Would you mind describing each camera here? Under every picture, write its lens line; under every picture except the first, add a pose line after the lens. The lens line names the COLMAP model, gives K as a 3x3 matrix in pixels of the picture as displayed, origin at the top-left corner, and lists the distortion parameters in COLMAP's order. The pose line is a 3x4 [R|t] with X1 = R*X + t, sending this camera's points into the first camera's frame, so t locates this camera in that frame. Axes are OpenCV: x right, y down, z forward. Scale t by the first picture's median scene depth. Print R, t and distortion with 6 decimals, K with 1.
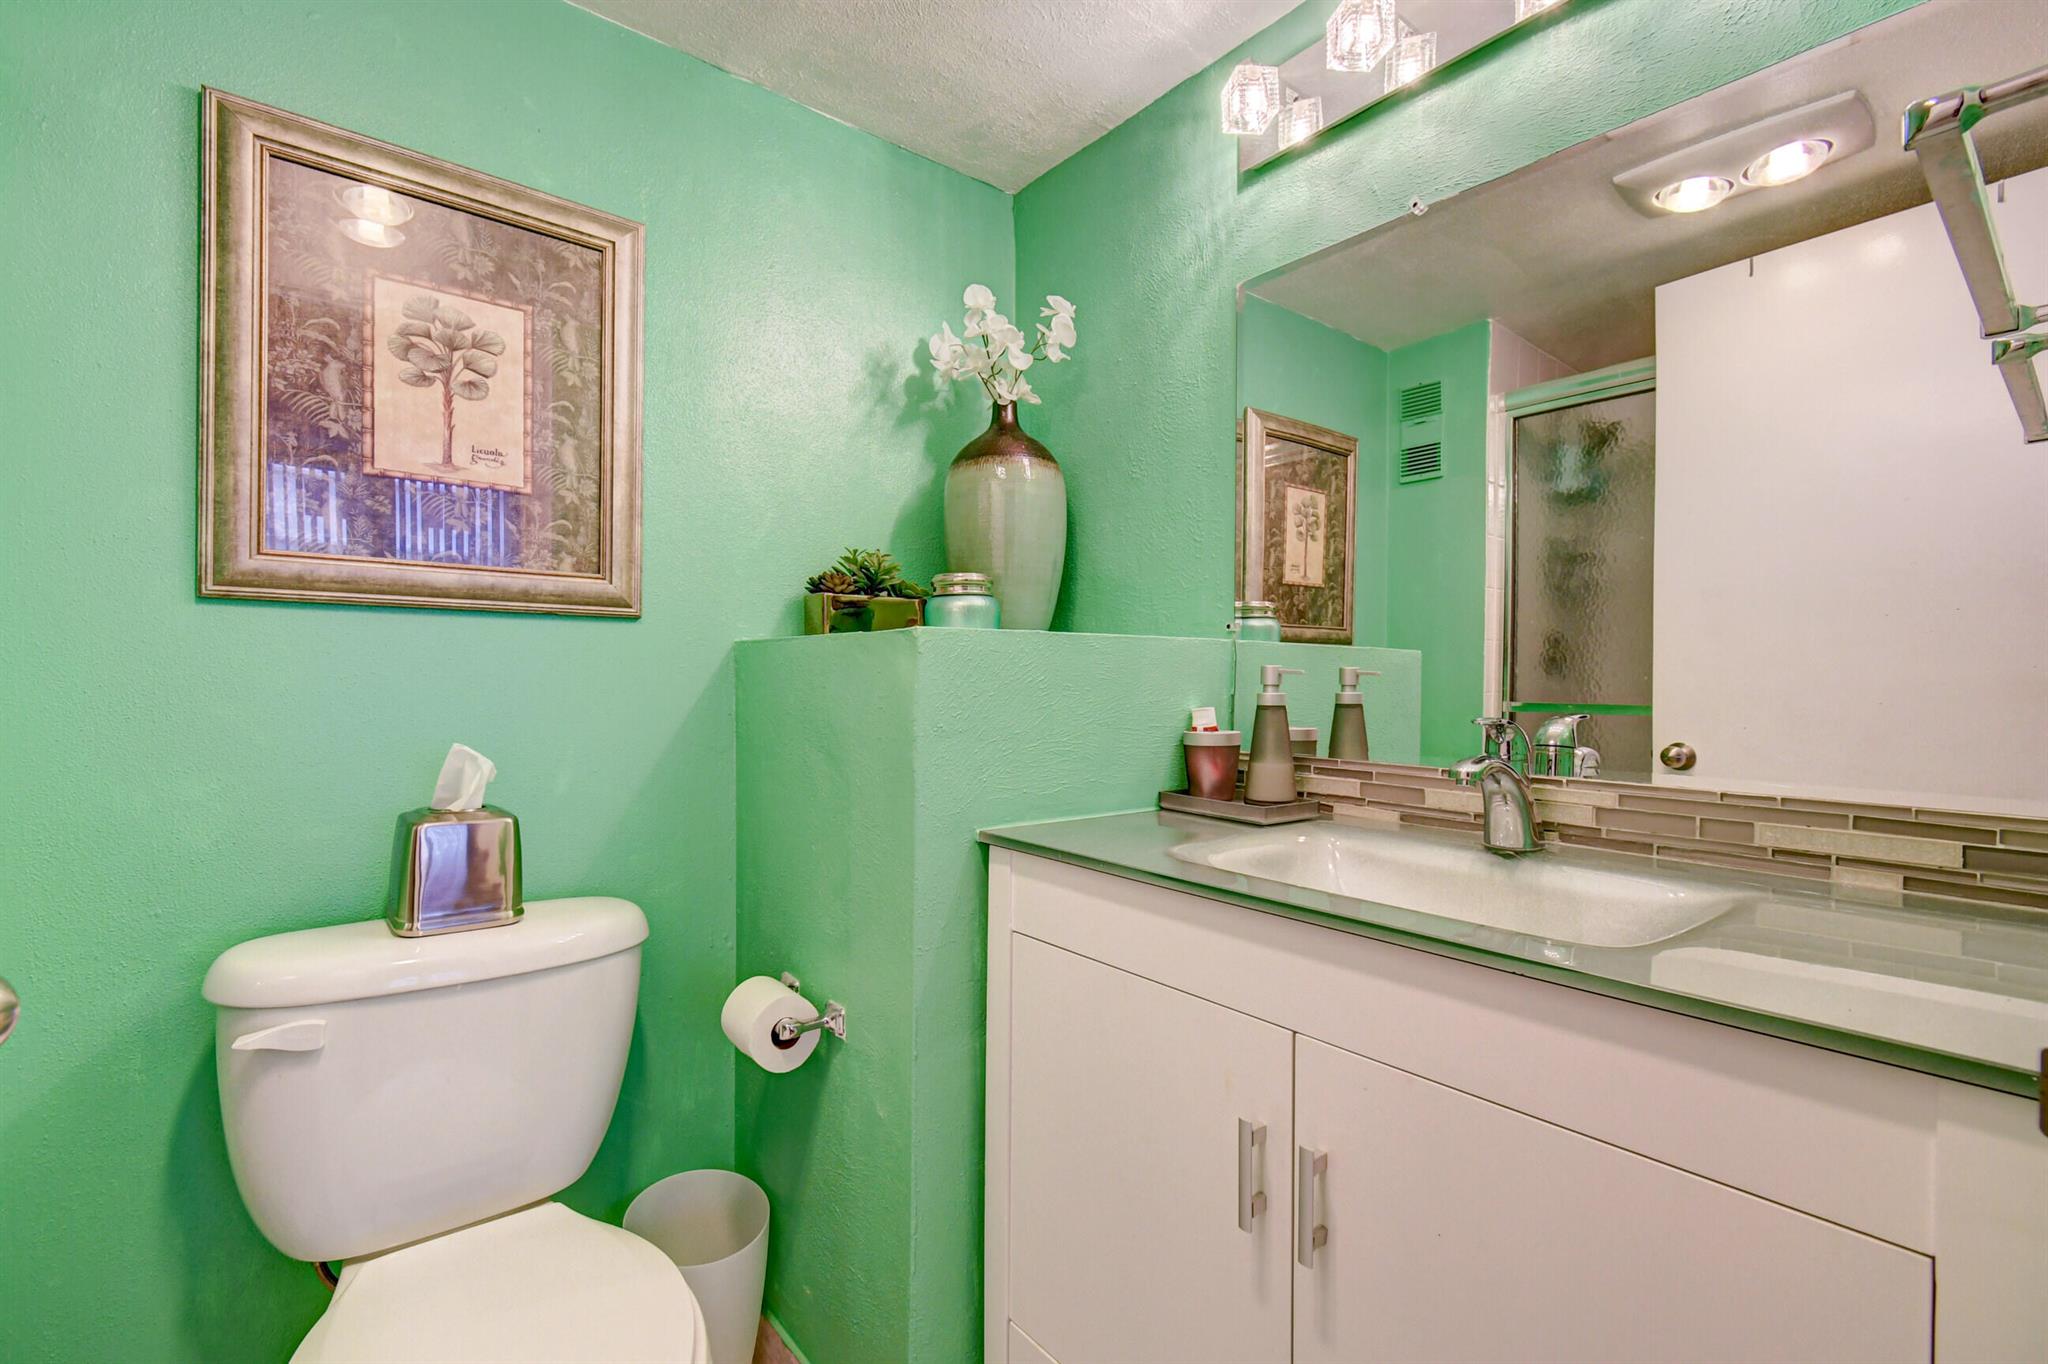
lens RADIAL K [[888.8, 0, 1012.7], [0, 888.8, 680.2], [0, 0, 1]] dist [-0.003599, -0.001429]
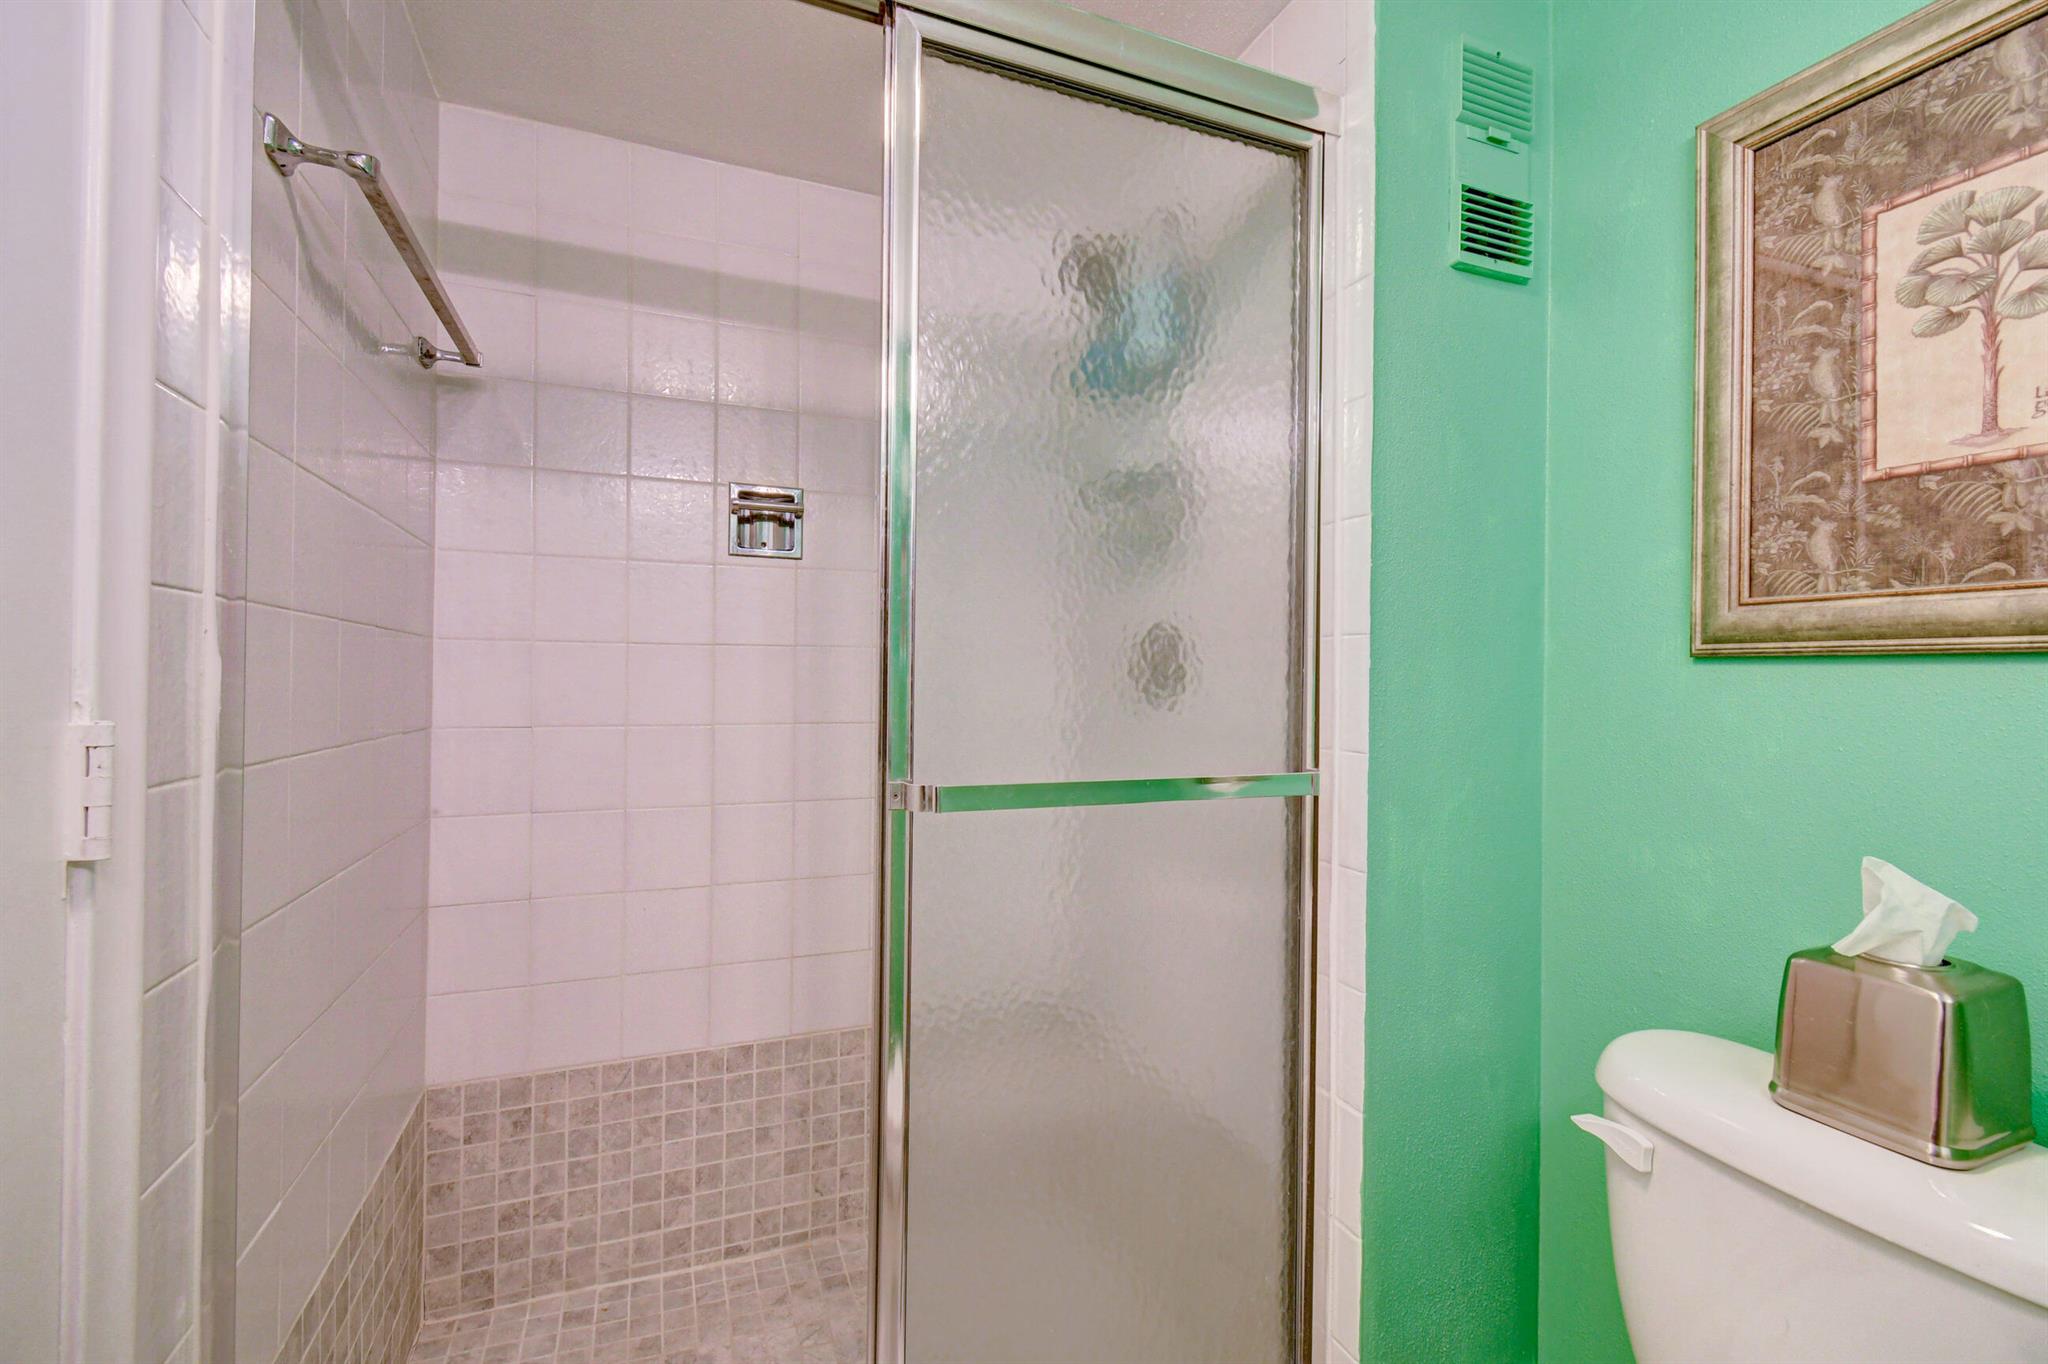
lens RADIAL K [[888.8, 0, 1012.7], [0, 888.8, 680.2], [0, 0, 1]] dist [-0.003599, -0.001429]
pose [[-0.290729, -0.011114, -0.956741, 0.200350], [-0.016056, 0.999848, -0.006735, -0.046273], [0.956671, 0.013403, -0.290863, 0.525645]]
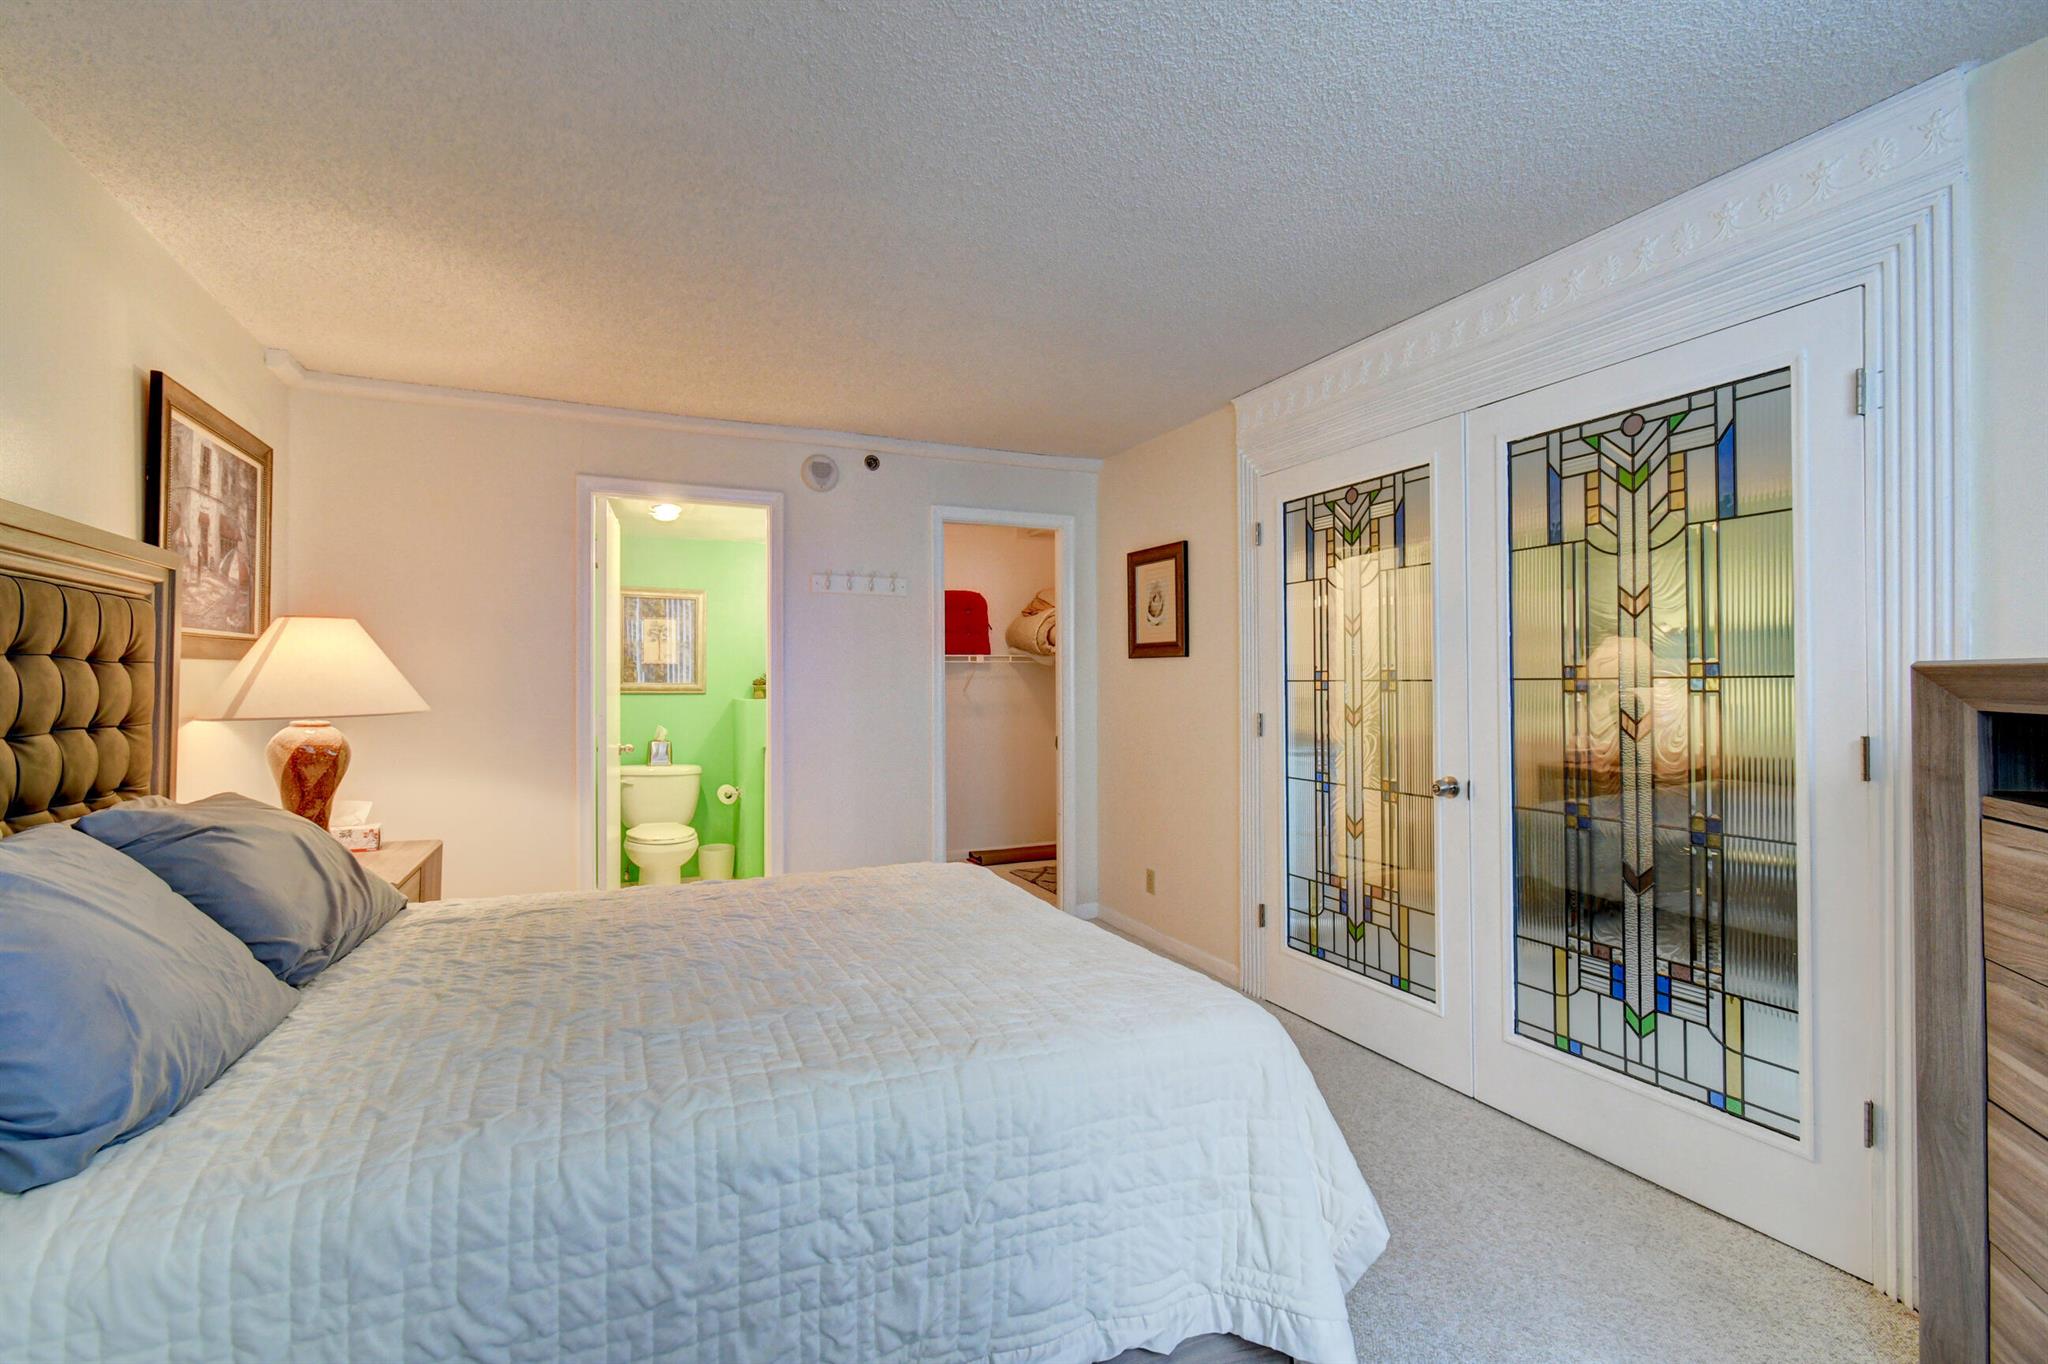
lens RADIAL K [[888.8, 0, 1012.7], [0, 888.8, 680.2], [0, 0, 1]] dist [-0.003599, -0.001429]
pose [[0.968585, -0.006744, -0.248592, 2.124487], [0.005078, 0.999960, -0.007344, -0.109662], [0.248632, 0.005851, 0.968580, -2.784876]]
